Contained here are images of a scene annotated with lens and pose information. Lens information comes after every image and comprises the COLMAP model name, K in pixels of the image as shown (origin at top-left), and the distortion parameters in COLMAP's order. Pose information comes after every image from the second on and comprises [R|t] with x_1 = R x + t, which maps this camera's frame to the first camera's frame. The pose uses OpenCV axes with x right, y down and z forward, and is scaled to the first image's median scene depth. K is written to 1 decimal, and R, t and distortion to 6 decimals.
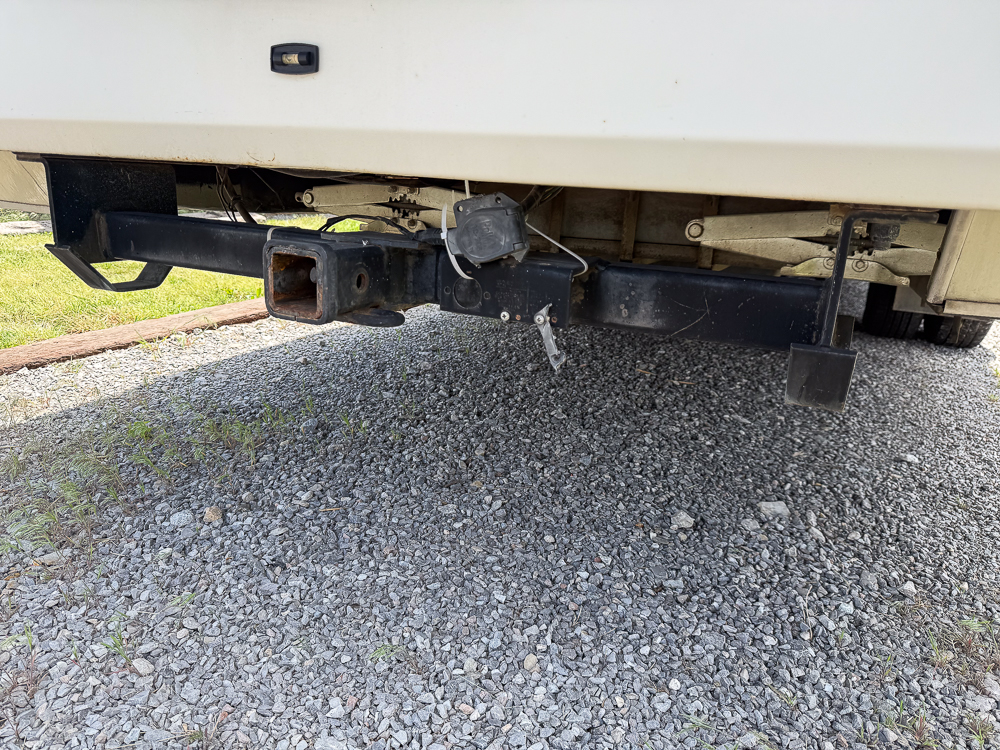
lens RADIAL K [[704.4, 0, 500.0], [0, 704.4, 375.0], [0, 0, 1]] dist [0.085295, 0.000547]
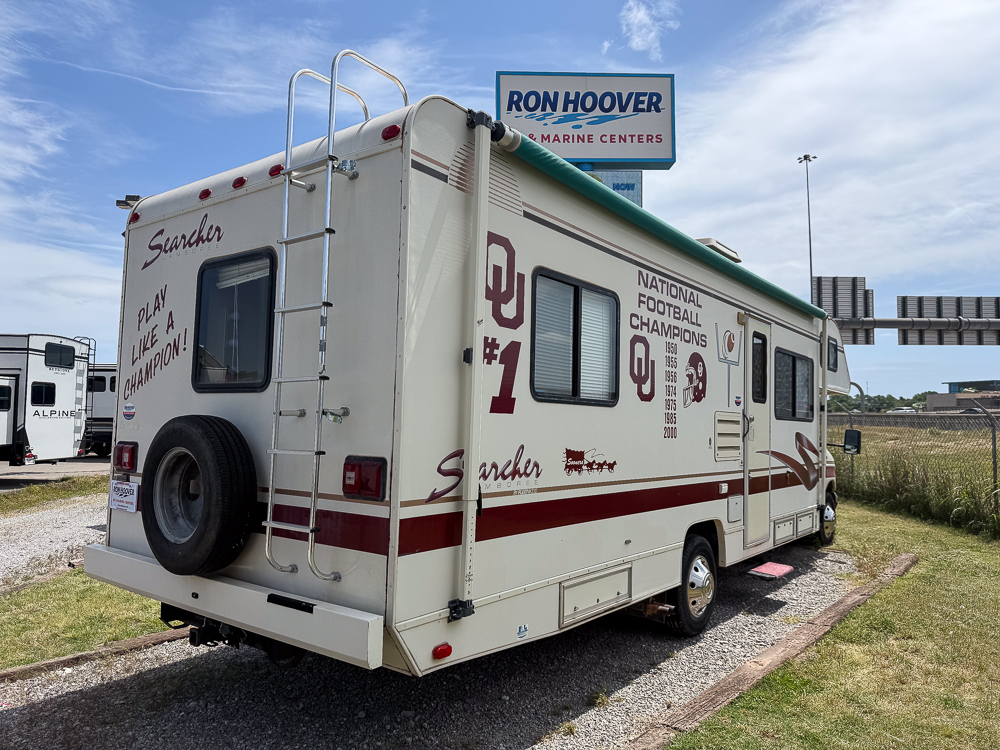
lens RADIAL K [[704.4, 0, 500.0], [0, 704.4, 375.0], [0, 0, 1]] dist [0.085295, 0.000547]
pose [[0.975204, -0.035098, -0.218506, 1.432180], [-0.044129, 0.936676, -0.347405, -0.074093], [0.216863, 0.348434, 0.911902, -1.836028]]
